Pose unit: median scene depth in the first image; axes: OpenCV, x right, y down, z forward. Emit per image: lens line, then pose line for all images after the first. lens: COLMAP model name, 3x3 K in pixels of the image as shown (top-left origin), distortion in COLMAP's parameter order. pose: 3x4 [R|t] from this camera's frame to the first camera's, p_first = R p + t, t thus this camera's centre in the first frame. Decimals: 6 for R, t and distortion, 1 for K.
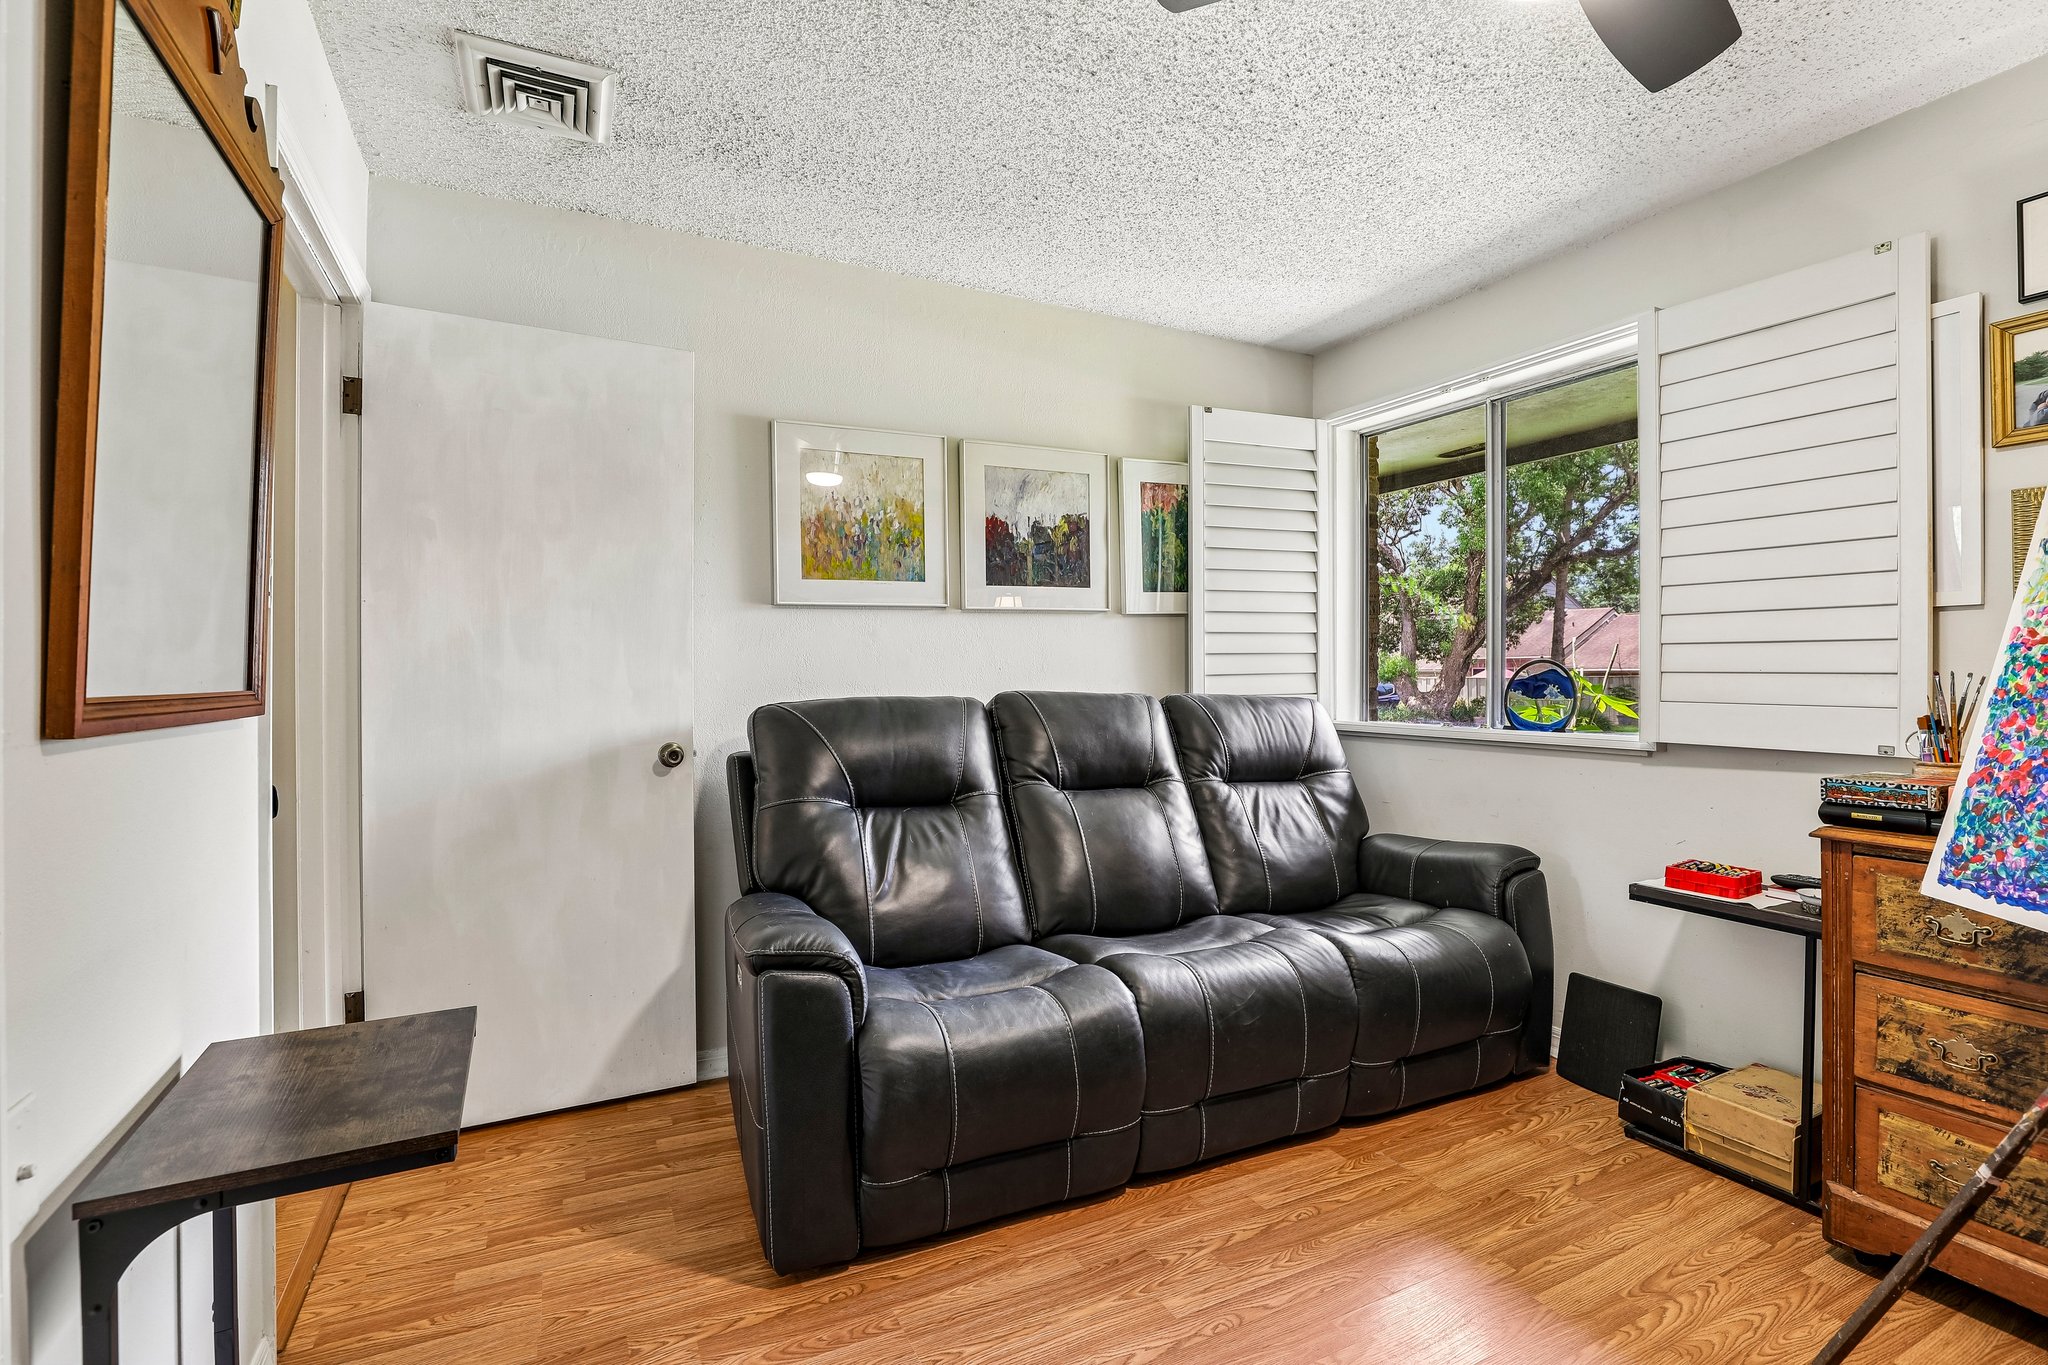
lens RADIAL K [[925.0, 0, 1026.4], [0, 925.0, 674.4], [0, 0, 1]] dist [-0.050908, 0.012719]
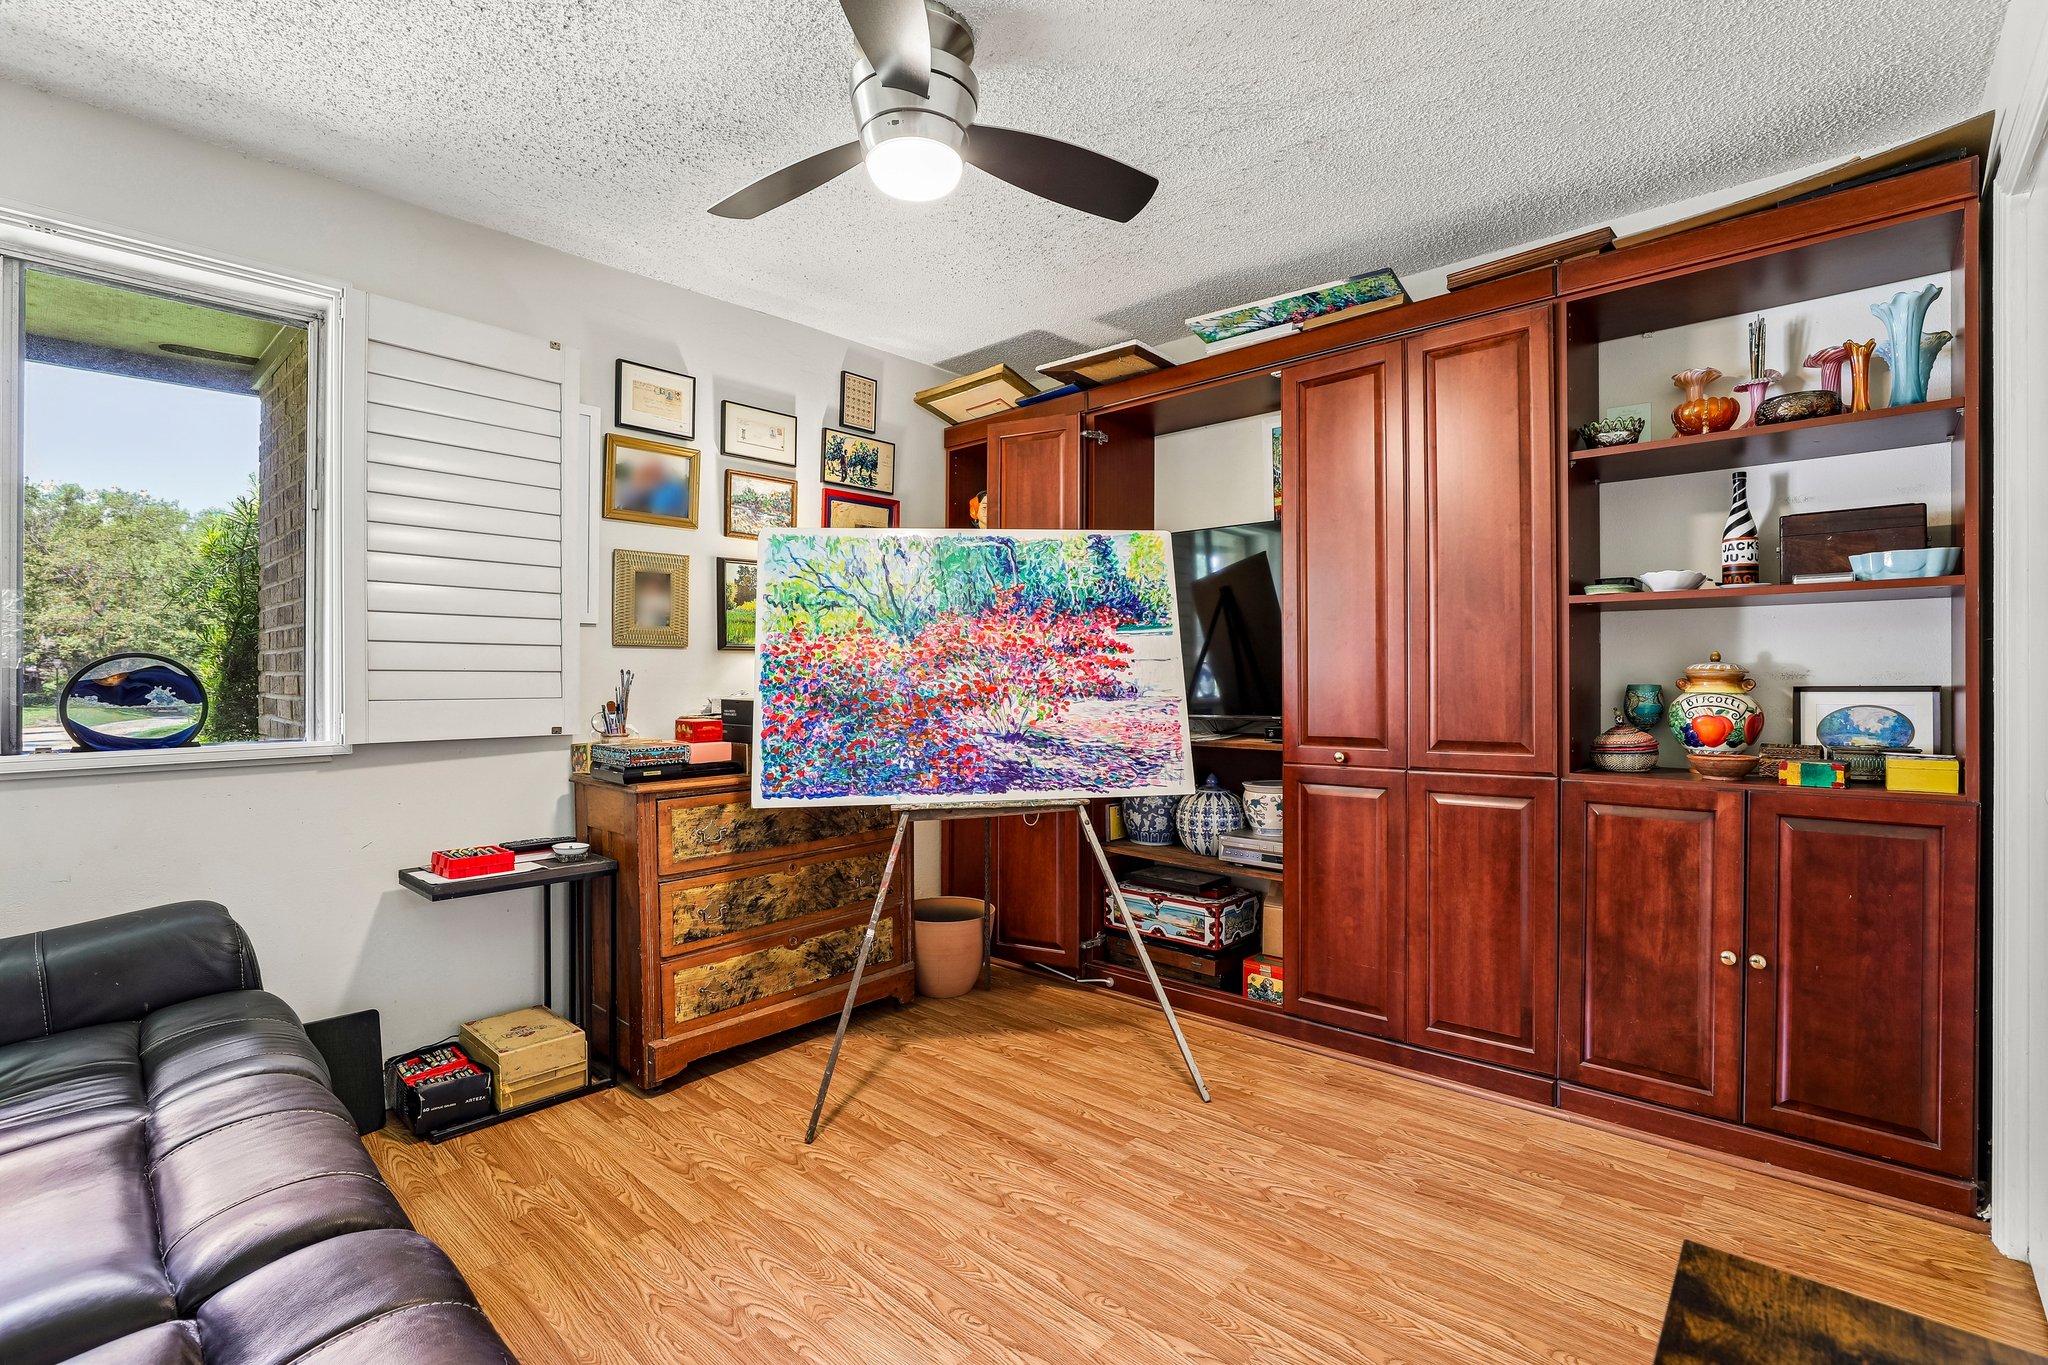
lens RADIAL K [[925.0, 0, 1026.4], [0, 925.0, 674.4], [0, 0, 1]] dist [-0.050908, 0.012719]
pose [[-0.358372, 0.001407, 0.933578, -0.639535], [0.003250, 0.999995, -0.000260, 0.006436], [-0.933573, 0.002941, -0.358375, 1.003792]]
